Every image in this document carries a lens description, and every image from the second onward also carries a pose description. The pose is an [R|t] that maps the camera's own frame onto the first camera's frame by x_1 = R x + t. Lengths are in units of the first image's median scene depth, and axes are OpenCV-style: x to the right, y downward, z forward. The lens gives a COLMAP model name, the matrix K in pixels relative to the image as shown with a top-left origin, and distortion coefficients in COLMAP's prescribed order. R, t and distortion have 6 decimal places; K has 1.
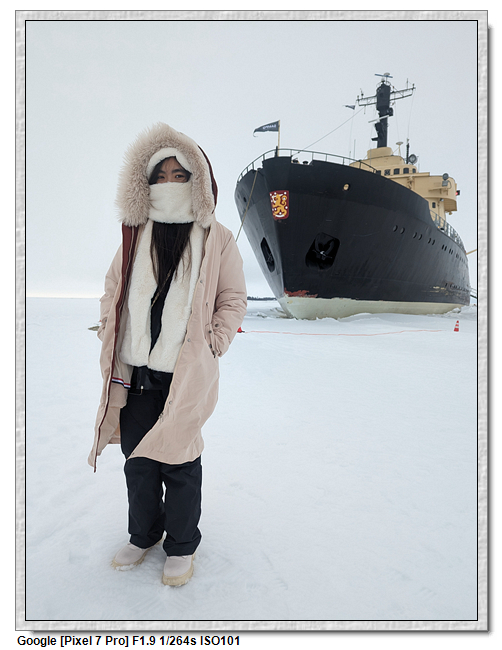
lens RADIAL K [[414.9, 0, 244.2], [0, 414.9, 326.1], [0, 0, 1]] dist [0.048801, -0.048092]
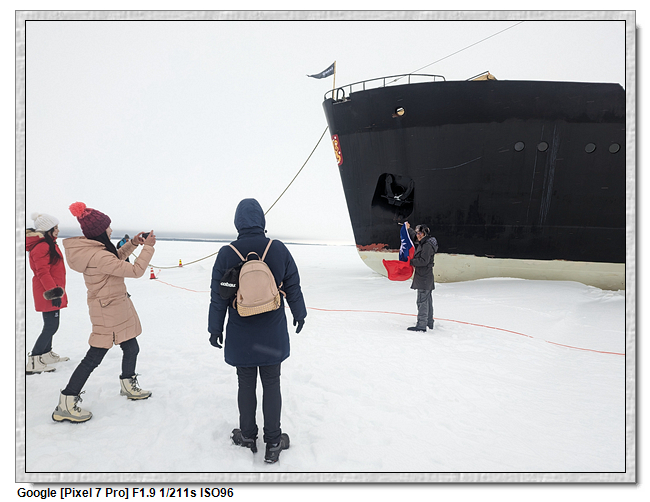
lens RADIAL K [[414.9, 0, 322.4], [0, 414.9, 253.5], [0, 0, 1]] dist [0.048801, -0.048092]
pose [[0.585045, 0.017439, -0.810814, 0.721641], [-0.069892, 0.997133, -0.028984, -0.032985], [0.807984, 0.073626, 0.584586, 0.405604]]
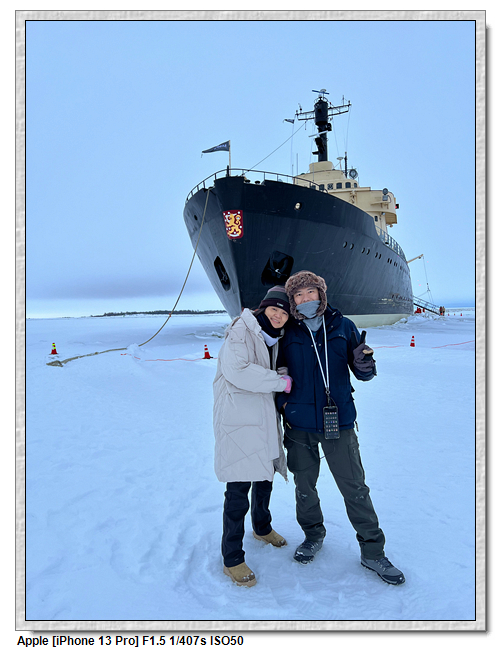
lens RADIAL K [[445.1, 0, 249.0], [0, 445.1, 322.1], [0, 0, 1]] dist [0.017970, -0.027107]
pose [[0.988407, -0.042220, 0.145837, -0.037842], [0.048175, 0.998133, -0.037544, -0.016264], [-0.143979, 0.044135, 0.988596, -0.033095]]
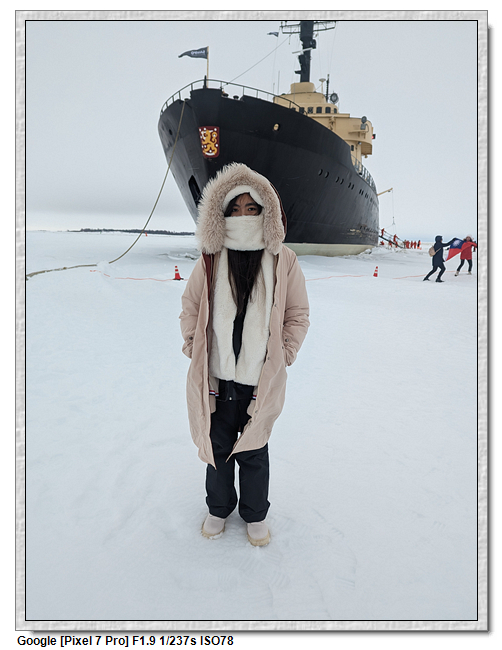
lens RADIAL K [[414.9, 0, 255.8], [0, 414.9, 320.8], [0, 0, 1]] dist [0.048801, -0.048092]
pose [[0.975523, -0.029395, 0.217924, -0.029685], [-0.001570, 0.990069, 0.140574, -0.016387], [-0.219892, -0.137475, 0.965789, -0.009658]]
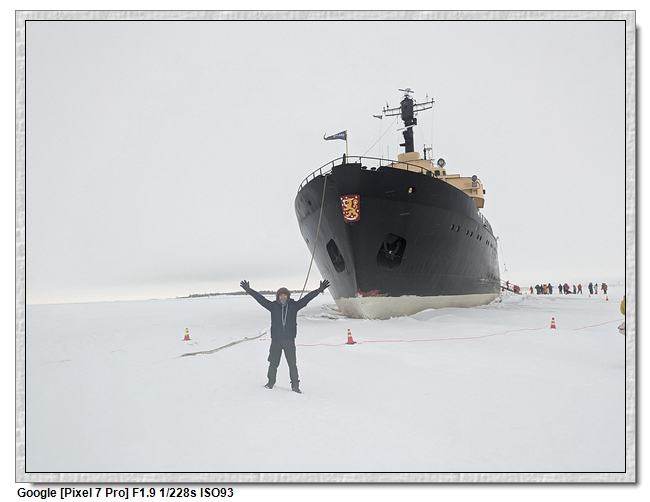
lens RADIAL K [[414.9, 0, 324.8], [0, 414.9, 254.8], [0, 0, 1]] dist [0.048801, -0.048092]
pose [[0.987733, -0.034857, 0.152215, -0.121573], [0.057781, 0.987165, -0.148885, -0.027397], [-0.145071, 0.155854, 0.977069, 0.029755]]
